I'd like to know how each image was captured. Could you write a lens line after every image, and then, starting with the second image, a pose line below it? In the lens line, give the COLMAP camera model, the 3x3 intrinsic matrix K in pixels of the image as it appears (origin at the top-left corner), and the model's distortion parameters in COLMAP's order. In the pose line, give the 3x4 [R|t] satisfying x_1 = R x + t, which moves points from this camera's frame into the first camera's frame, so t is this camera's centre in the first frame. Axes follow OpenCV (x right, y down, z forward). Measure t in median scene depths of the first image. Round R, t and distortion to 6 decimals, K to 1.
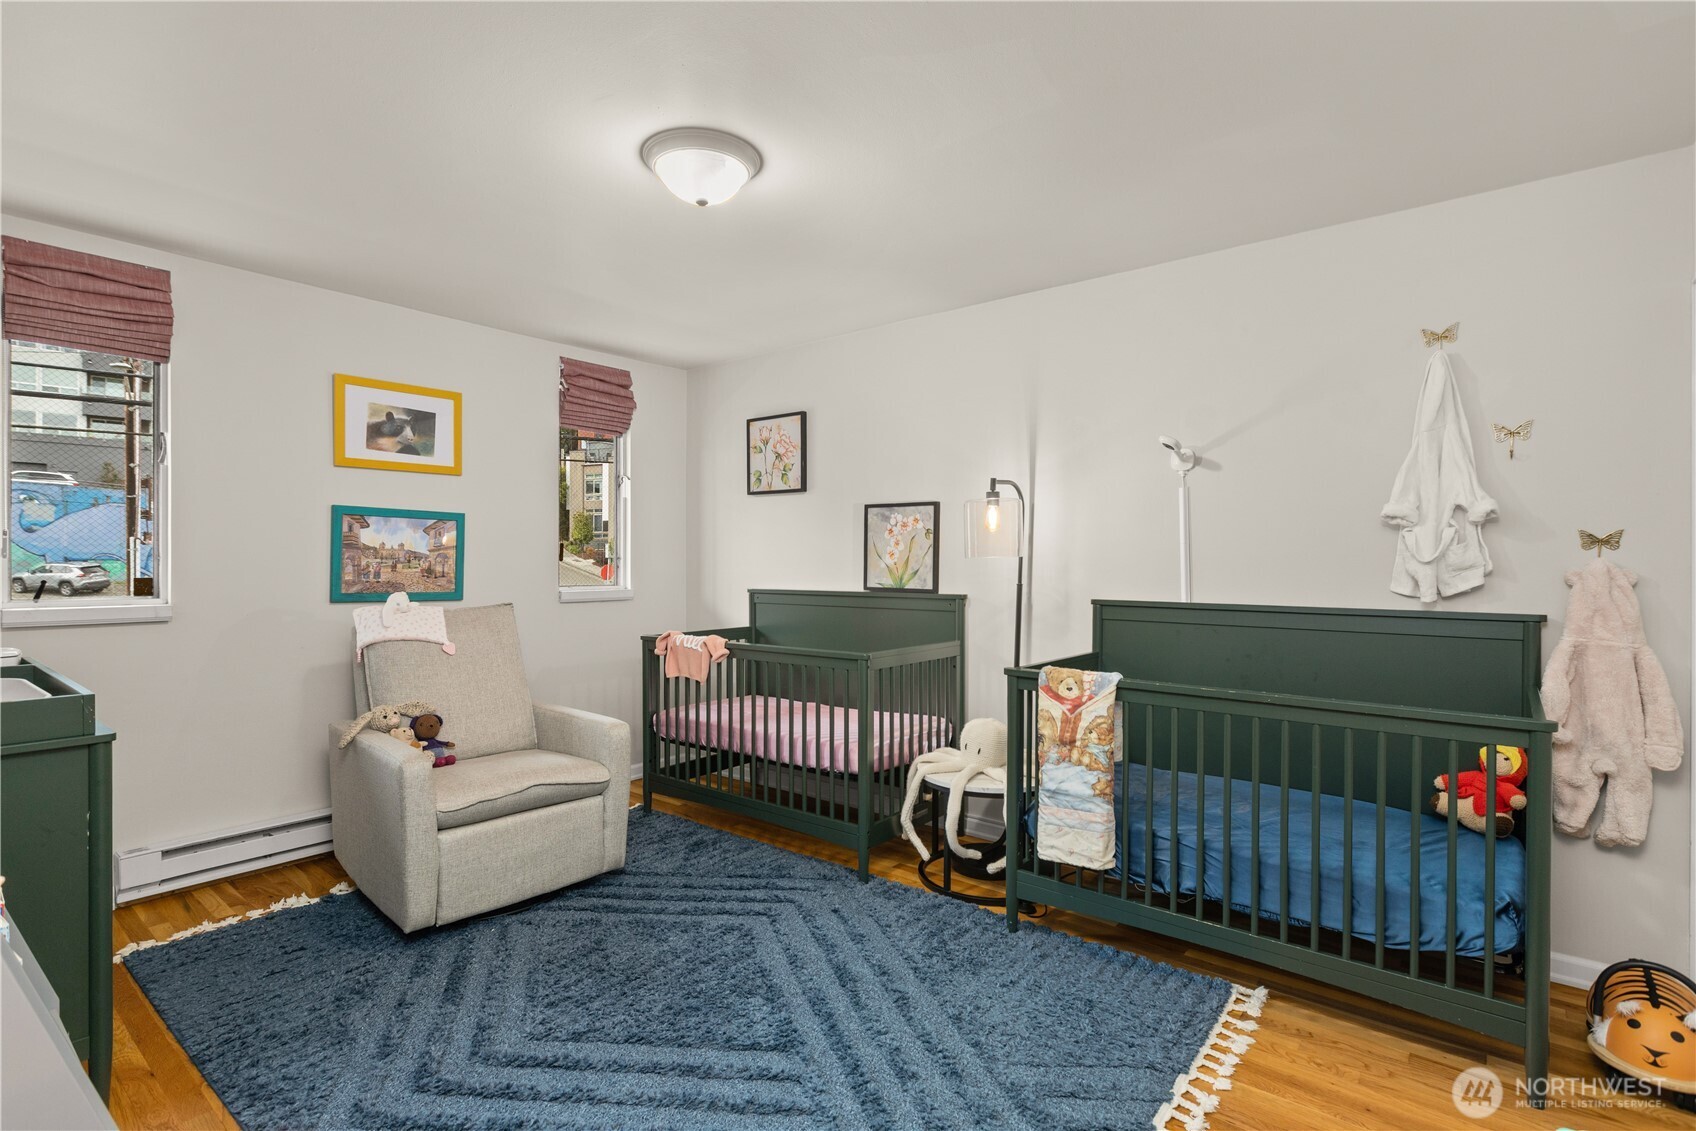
lens RADIAL K [[822.4, 0, 848.0], [0, 822.4, 565.5], [0, 0, 1]] dist [-0.001112, -0.000211]
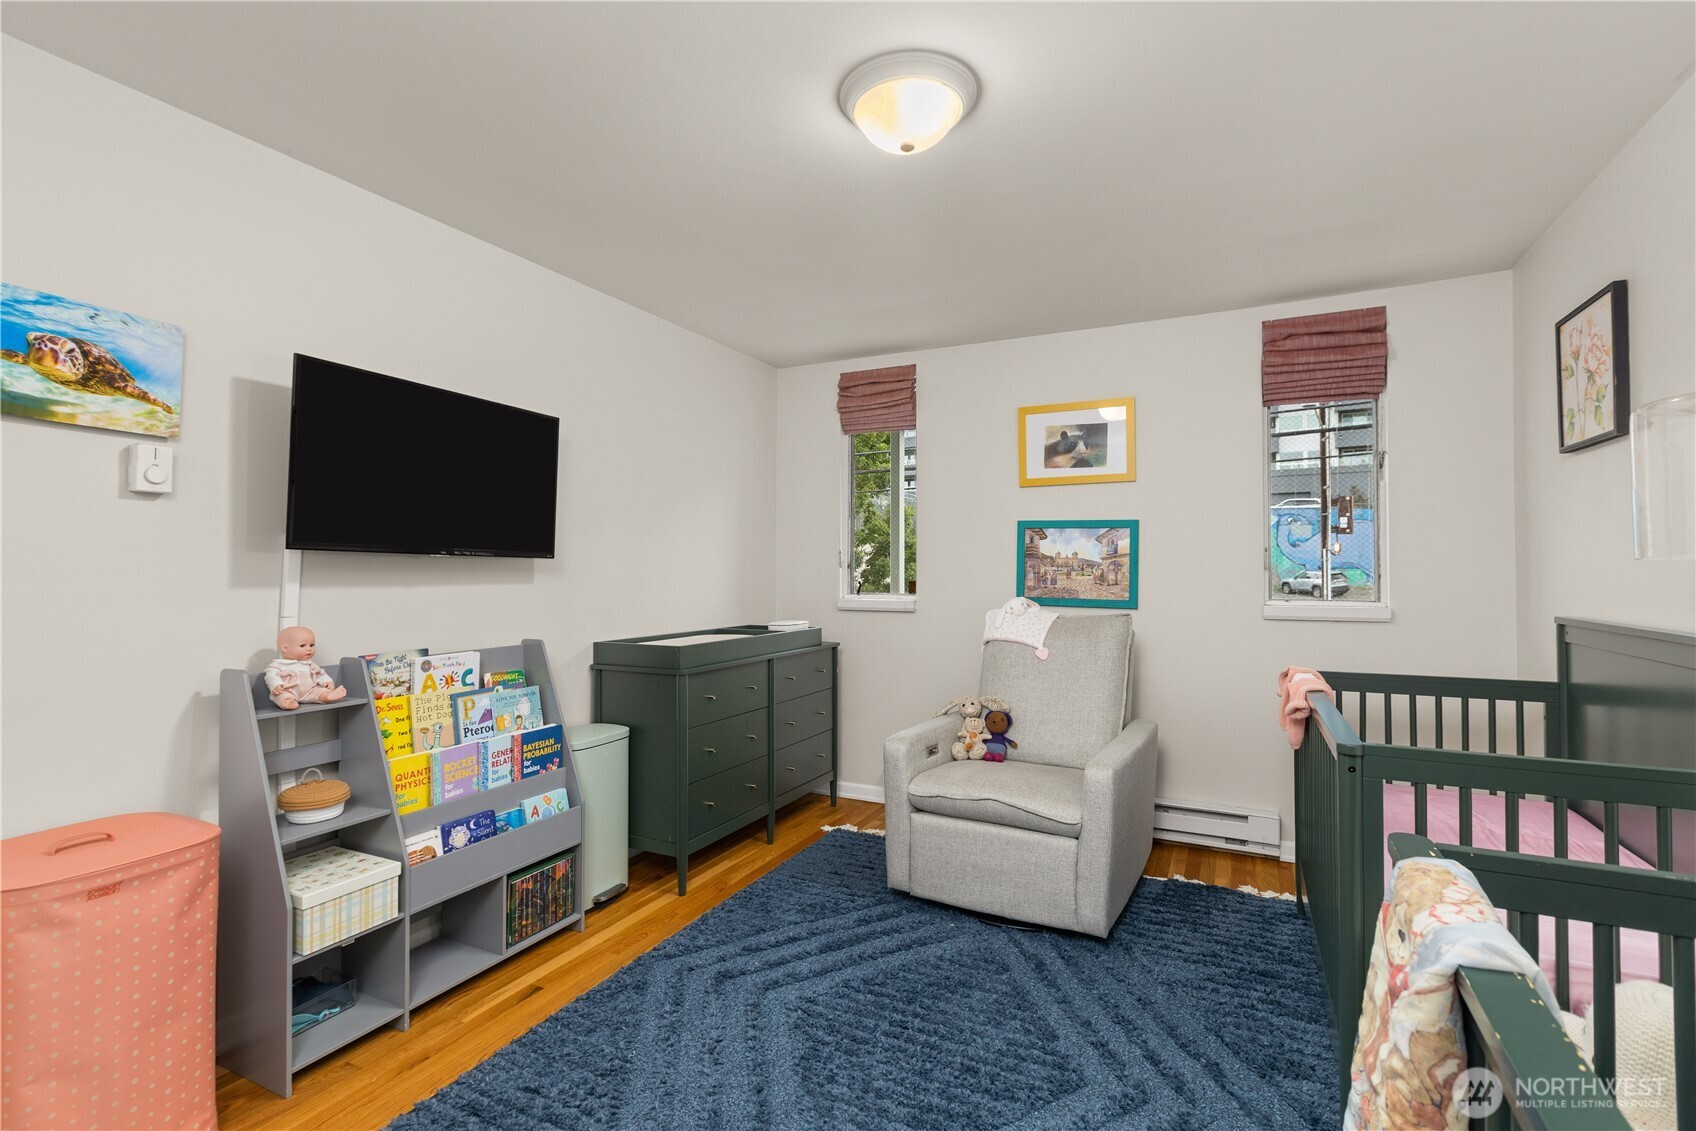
lens RADIAL K [[785.2, 0, 848.0], [0, 785.2, 565.5], [0, 0, 1]] dist [0.011564, 0.000110]
pose [[0.227990, -0.005369, -0.973649, 0.381902], [-0.004393, 0.999969, -0.006543, -0.002005], [0.973654, 0.005769, 0.227959, 0.485958]]
